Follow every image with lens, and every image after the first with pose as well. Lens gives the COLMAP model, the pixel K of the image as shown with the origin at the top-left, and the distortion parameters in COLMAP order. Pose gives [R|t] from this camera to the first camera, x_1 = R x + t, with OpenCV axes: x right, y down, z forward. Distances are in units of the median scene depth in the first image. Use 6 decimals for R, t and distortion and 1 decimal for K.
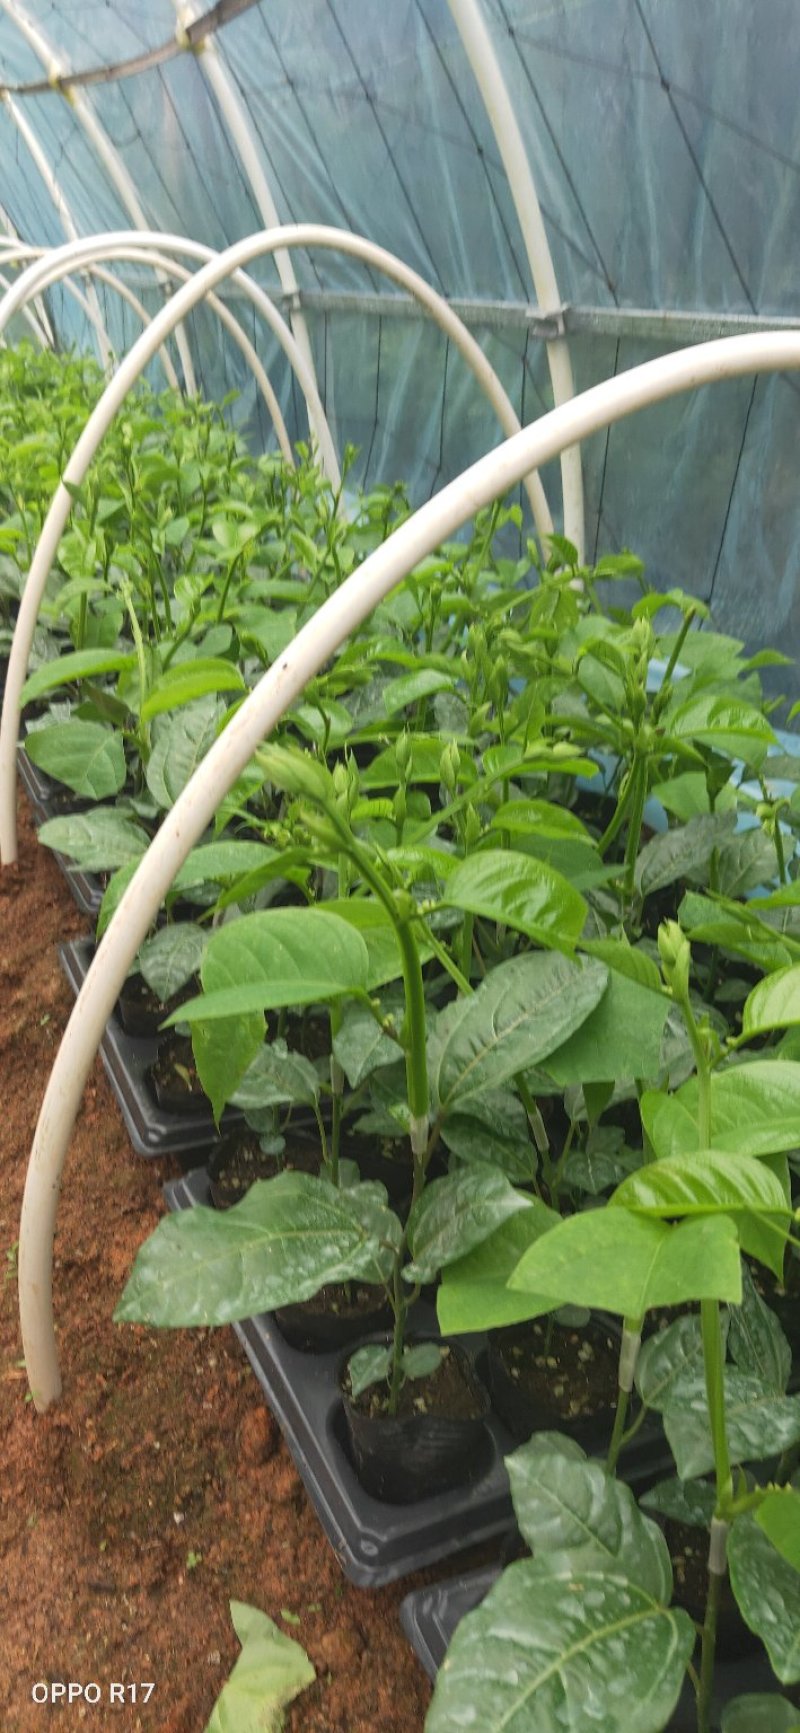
lens RADIAL K [[1319.6, 0, 400.0], [0, 1319.6, 866.5], [0, 0, 1]] dist [0.043400, -0.010941]
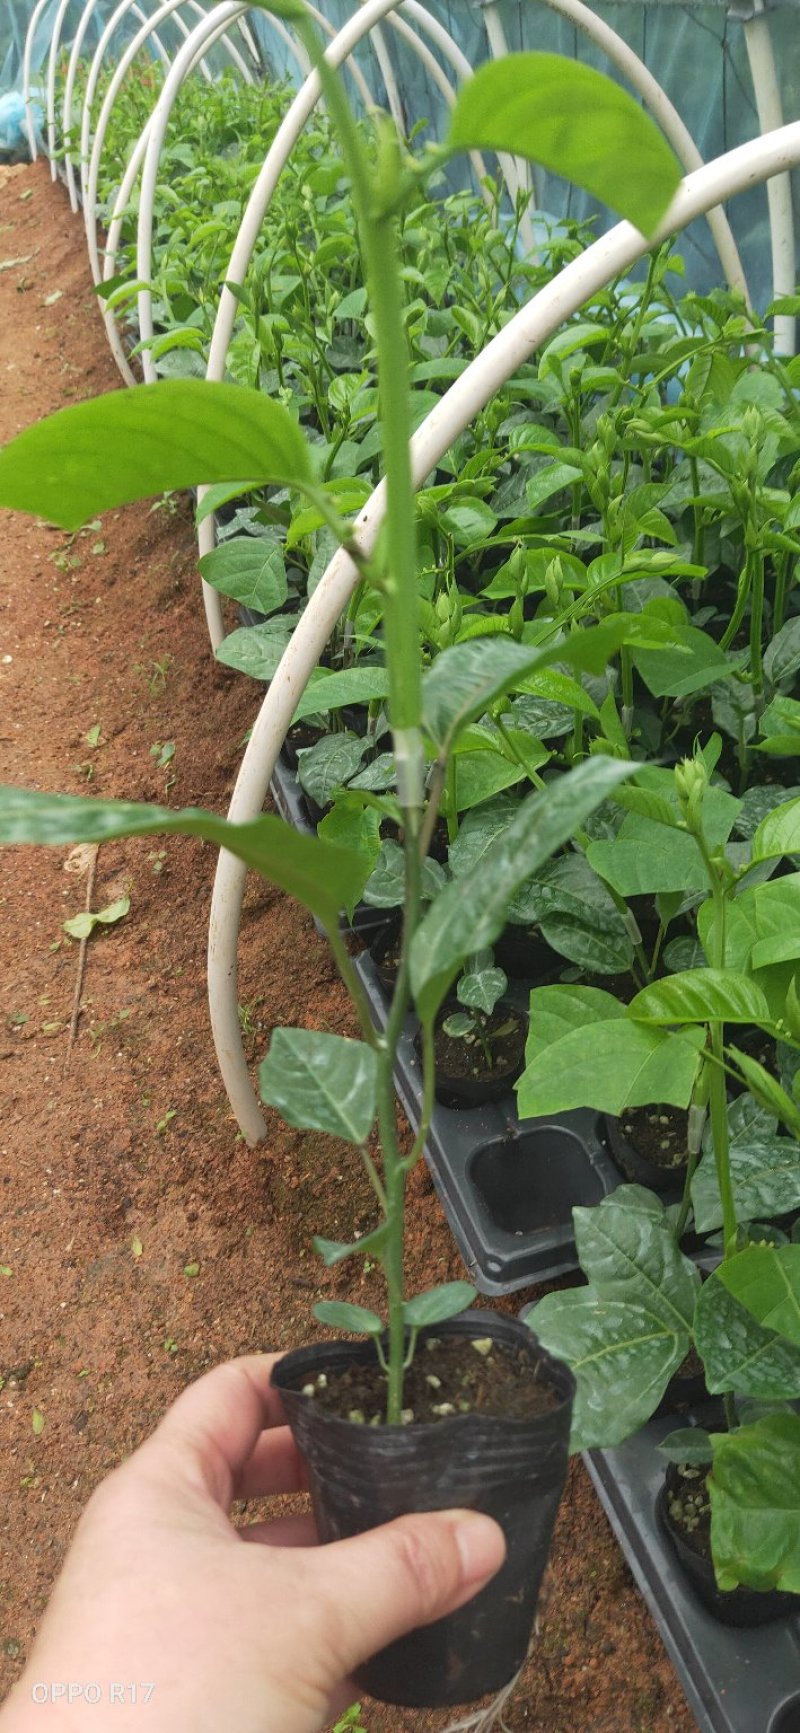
lens RADIAL K [[1319.6, 0, 400.0], [0, 1319.6, 866.5], [0, 0, 1]] dist [0.043400, -0.010941]
pose [[0.977156, -0.030033, -0.210389, 0.138294], [0.071610, 0.978603, 0.192895, -0.069203], [0.200094, -0.203554, 0.958399, -0.076803]]
